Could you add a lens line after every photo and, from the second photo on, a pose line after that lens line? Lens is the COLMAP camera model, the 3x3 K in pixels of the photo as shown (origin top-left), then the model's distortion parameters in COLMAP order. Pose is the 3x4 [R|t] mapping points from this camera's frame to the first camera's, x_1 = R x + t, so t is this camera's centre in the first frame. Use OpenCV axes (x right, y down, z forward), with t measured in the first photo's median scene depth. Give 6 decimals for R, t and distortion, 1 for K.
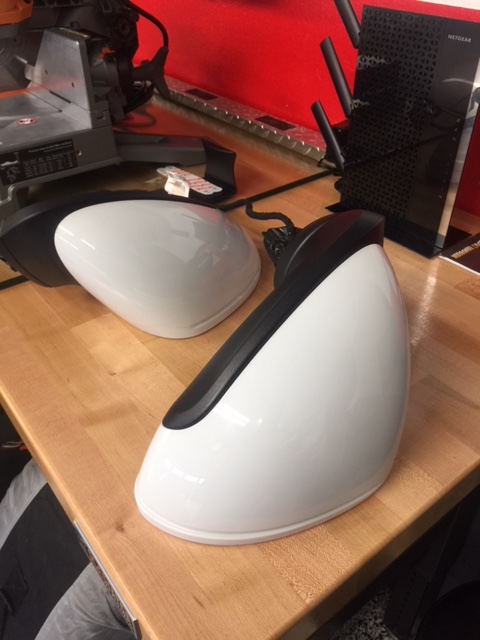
lens RADIAL K [[569.0, 0, 240.0], [0, 569.0, 320.0], [0, 0, 1]] dist [0.074139, -0.116766]
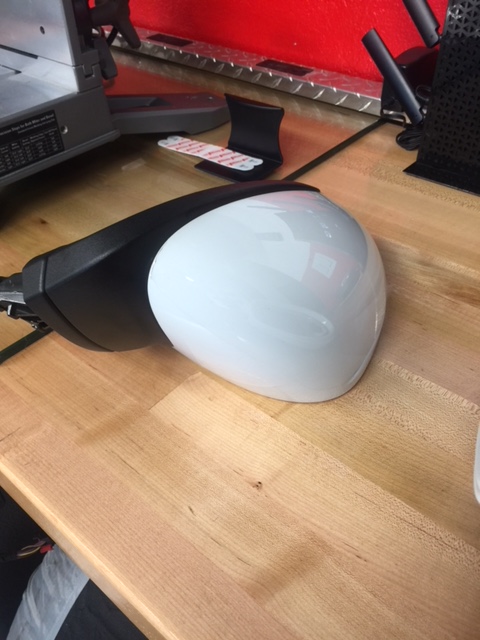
lens RADIAL K [[569.0, 0, 240.0], [0, 569.0, 320.0], [0, 0, 1]] dist [0.074139, -0.116766]
pose [[0.979558, -0.142633, 0.141852, -0.193201], [0.133007, 0.988257, 0.075219, -0.083162], [-0.150915, -0.054814, 0.987026, 0.255270]]
